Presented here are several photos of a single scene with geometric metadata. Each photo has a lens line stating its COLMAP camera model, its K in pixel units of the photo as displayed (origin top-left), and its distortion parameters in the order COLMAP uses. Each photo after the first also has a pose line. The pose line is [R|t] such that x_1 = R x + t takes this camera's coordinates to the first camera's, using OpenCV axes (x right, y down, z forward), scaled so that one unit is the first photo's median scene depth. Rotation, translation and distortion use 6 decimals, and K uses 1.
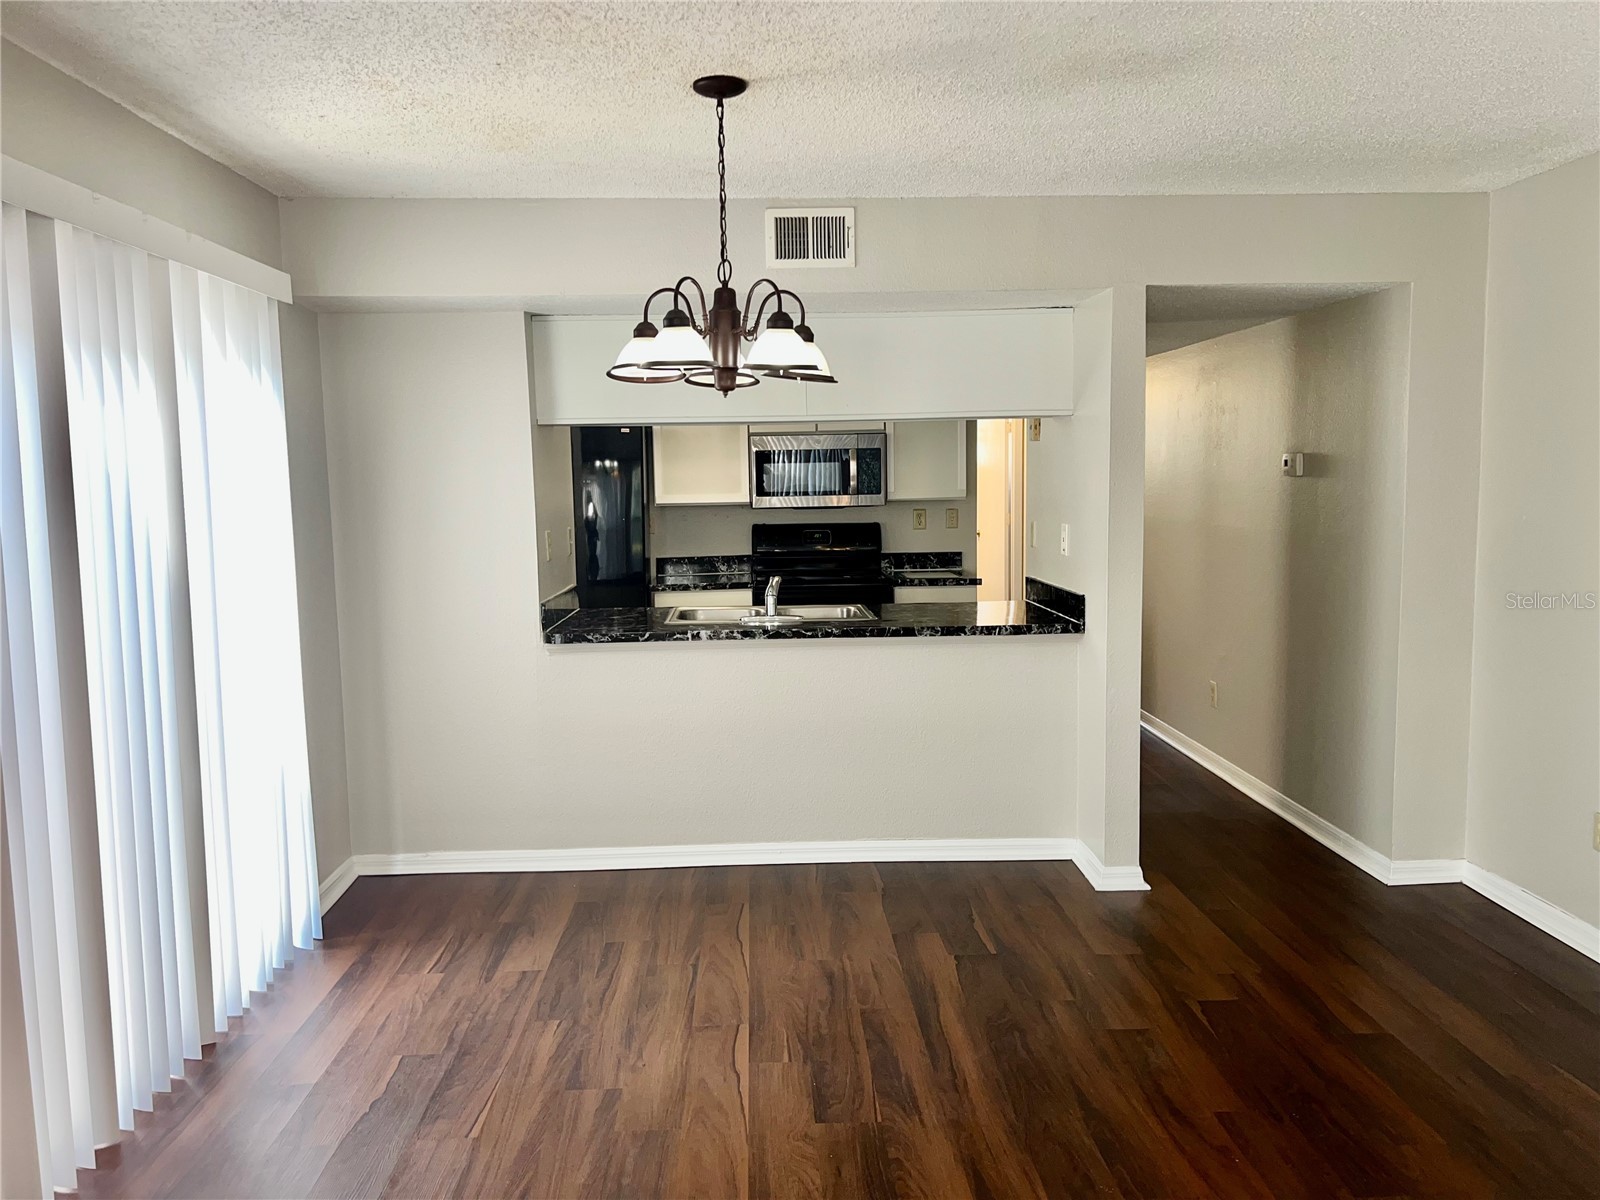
lens RADIAL K [[1203.0, 0, 801.4], [0, 1203.0, 599.1], [0, 0, 1]] dist [0.050230, -0.048186]
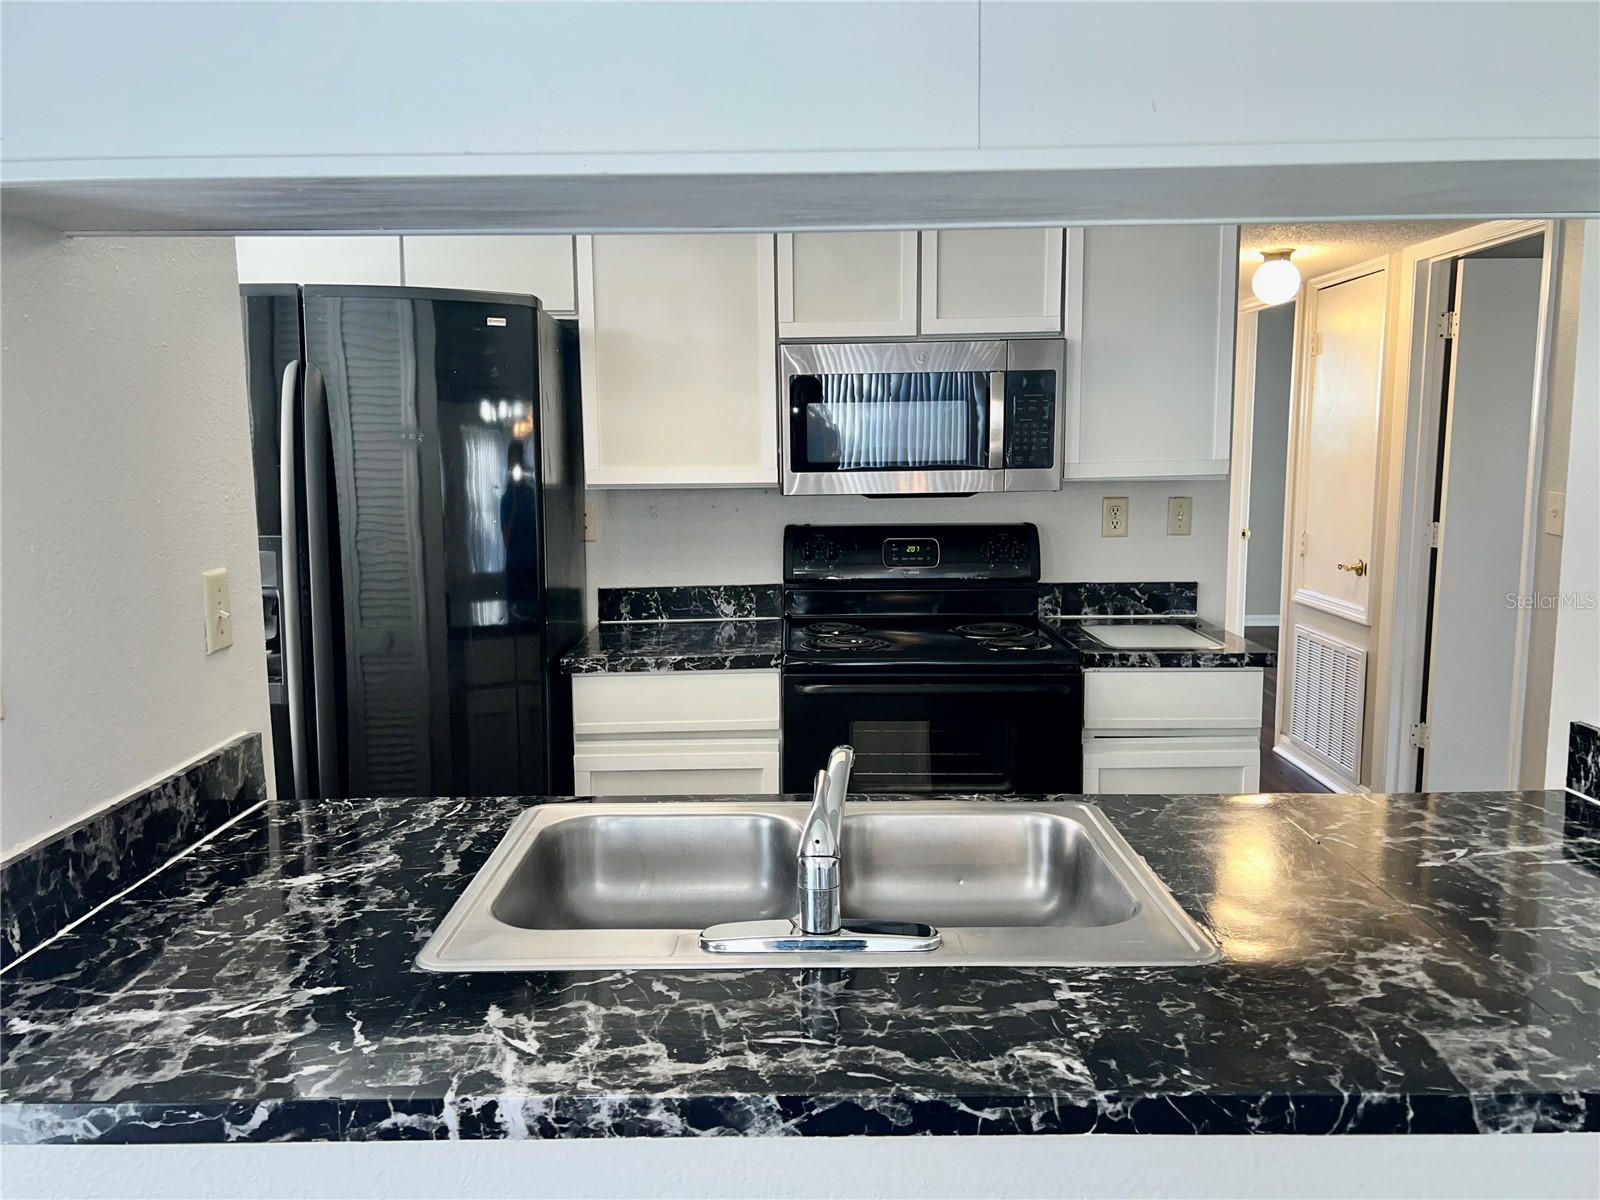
lens RADIAL K [[1203.0, 0, 774.8], [0, 1203.0, 576.6], [0, 0, 1]] dist [0.050230, -0.048186]
pose [[0.997963, 0.012207, -0.062622, -0.019285], [-0.011546, 0.999874, 0.010904, -0.069195], [0.062747, -0.010159, 0.997978, 0.739791]]
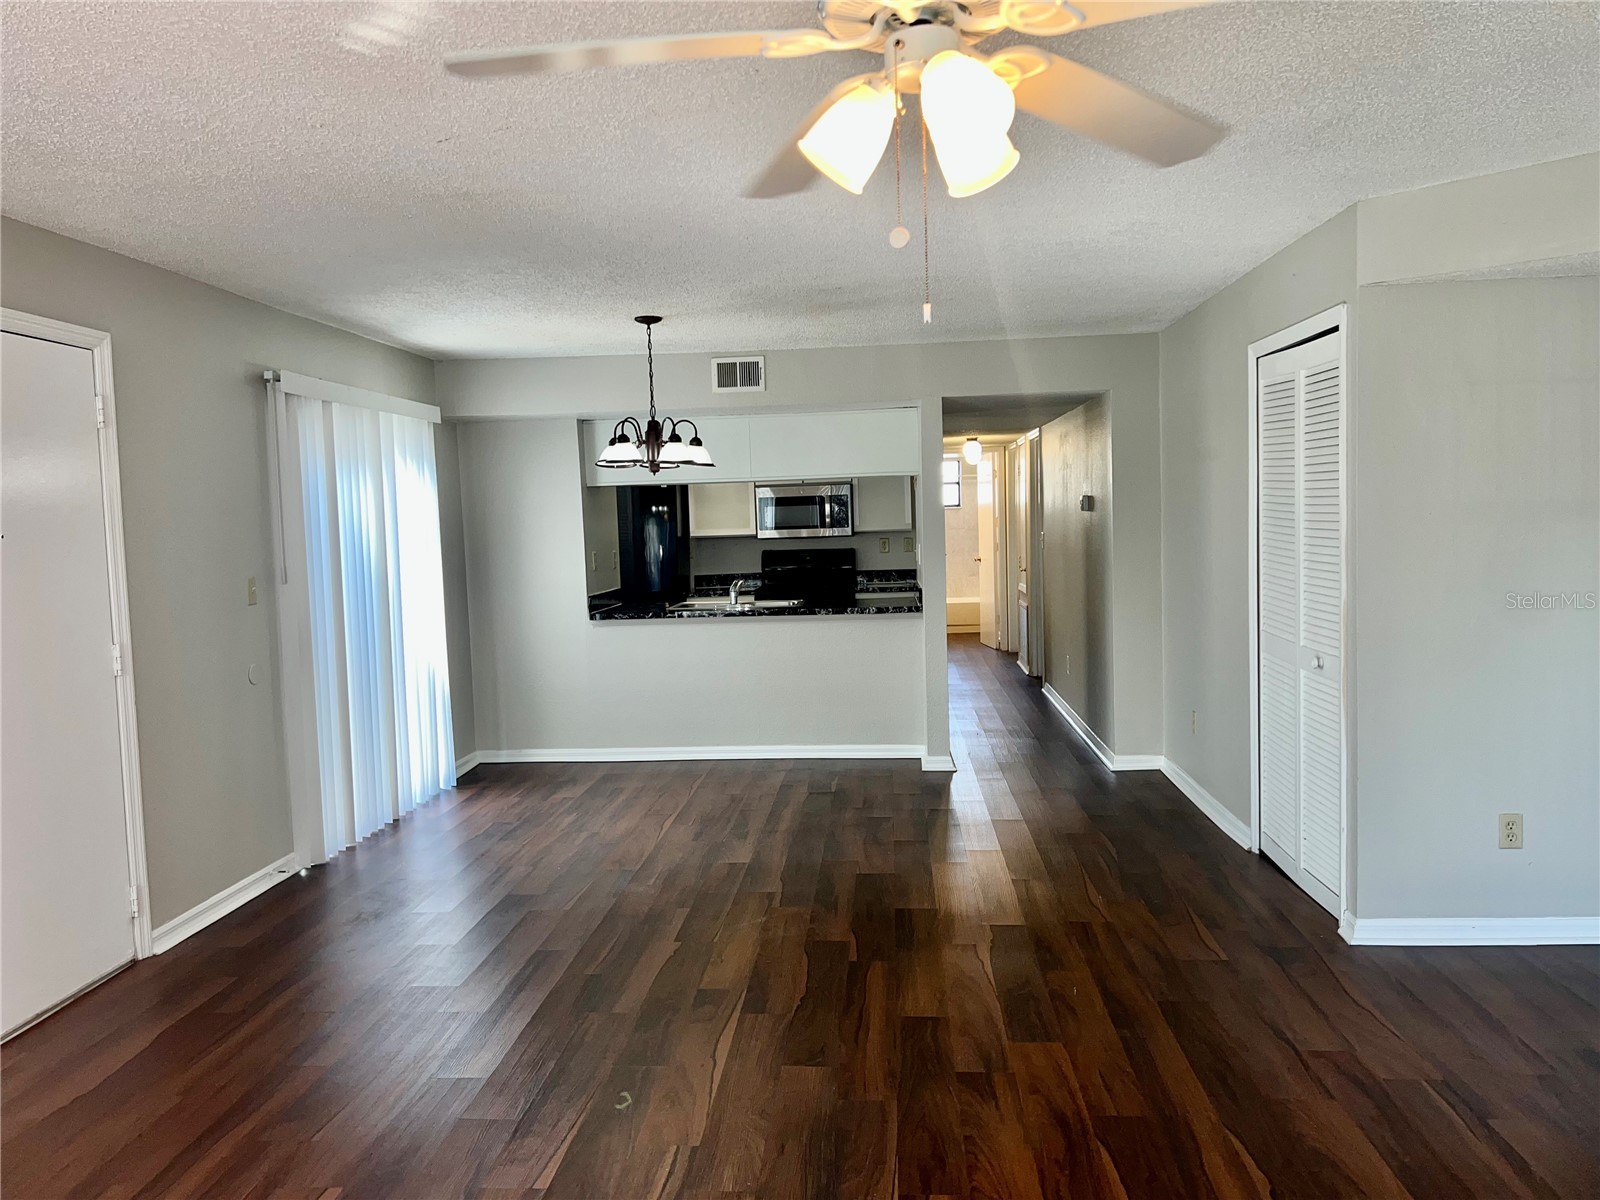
lens RADIAL K [[1203.0, 0, 813.9], [0, 1203.0, 602.0], [0, 0, 1]] dist [0.050230, -0.048186]
pose [[0.994263, -0.006490, -0.106764, 0.250724], [0.003317, 0.999548, -0.029871, 0.058996], [0.106910, 0.029346, 0.993836, -0.560922]]
